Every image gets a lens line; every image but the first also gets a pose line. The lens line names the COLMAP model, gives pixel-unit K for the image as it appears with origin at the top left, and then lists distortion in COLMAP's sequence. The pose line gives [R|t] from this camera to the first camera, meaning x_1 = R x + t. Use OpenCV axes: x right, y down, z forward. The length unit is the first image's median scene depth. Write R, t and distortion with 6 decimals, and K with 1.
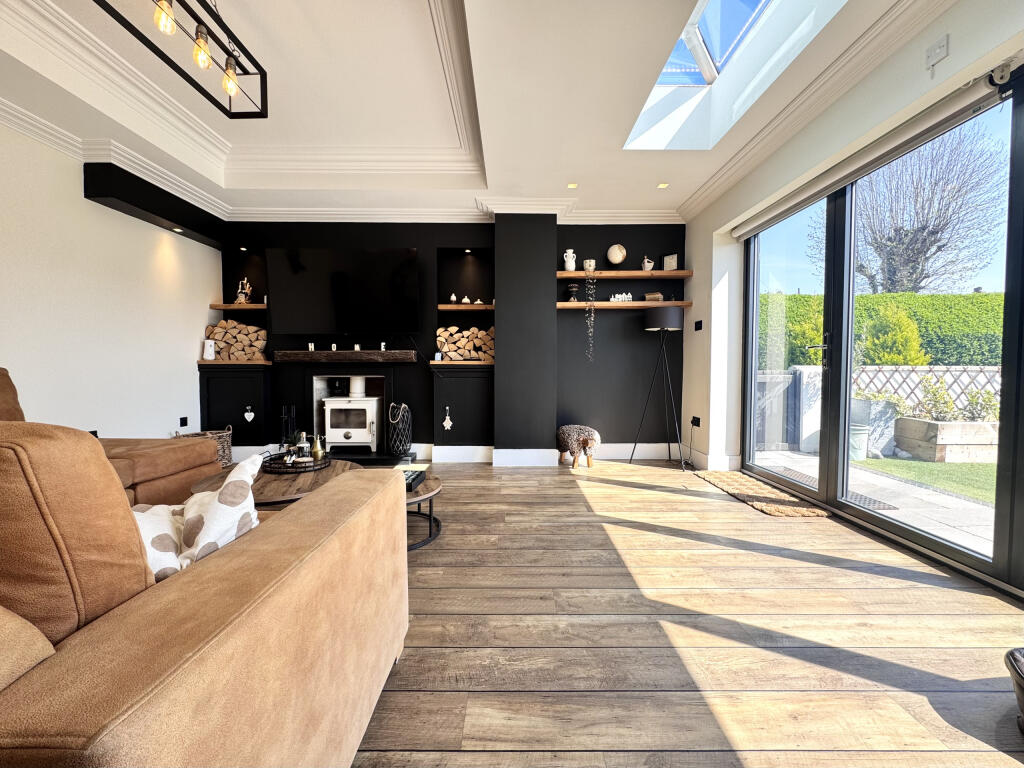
lens RADIAL K [[406.3, 0, 511.3], [0, 406.3, 382.2], [0, 0, 1]] dist [-0.000009, 0.000007]
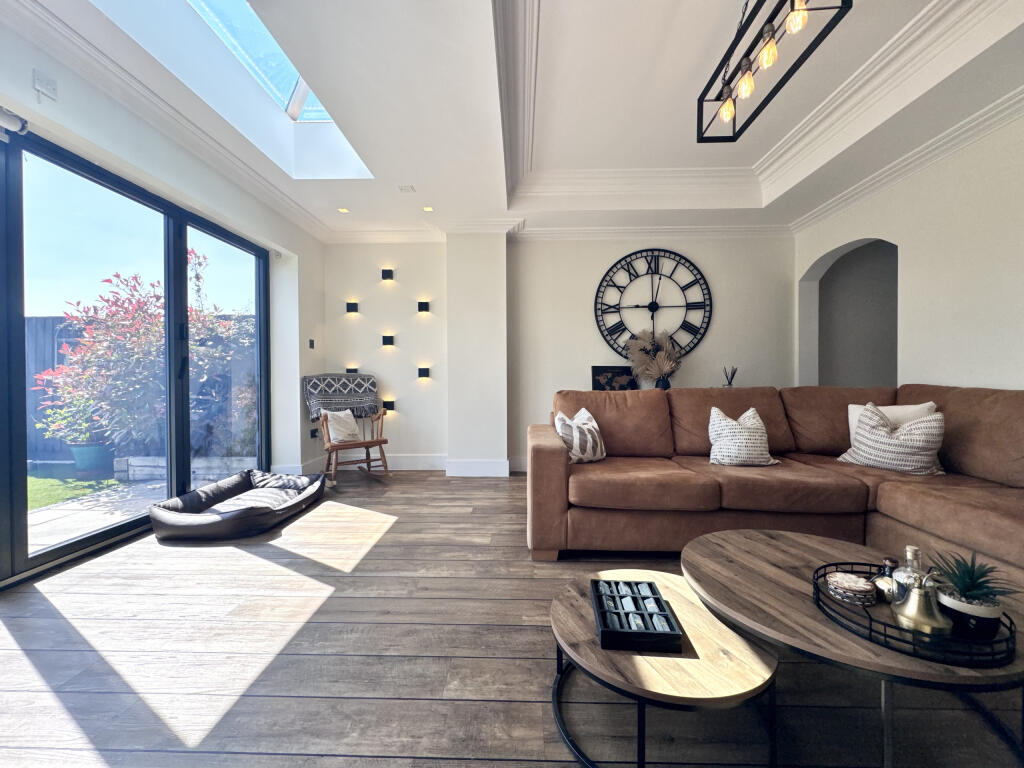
lens RADIAL K [[406.3, 0, 511.8], [0, 406.3, 382.7], [0, 0, 1]] dist [-0.000009, 0.000007]
pose [[-0.999501, 0.013598, 0.028525, -0.196210], [0.014885, 0.998857, 0.045425, -0.084168], [-0.027875, 0.045827, -0.998560, 2.046170]]
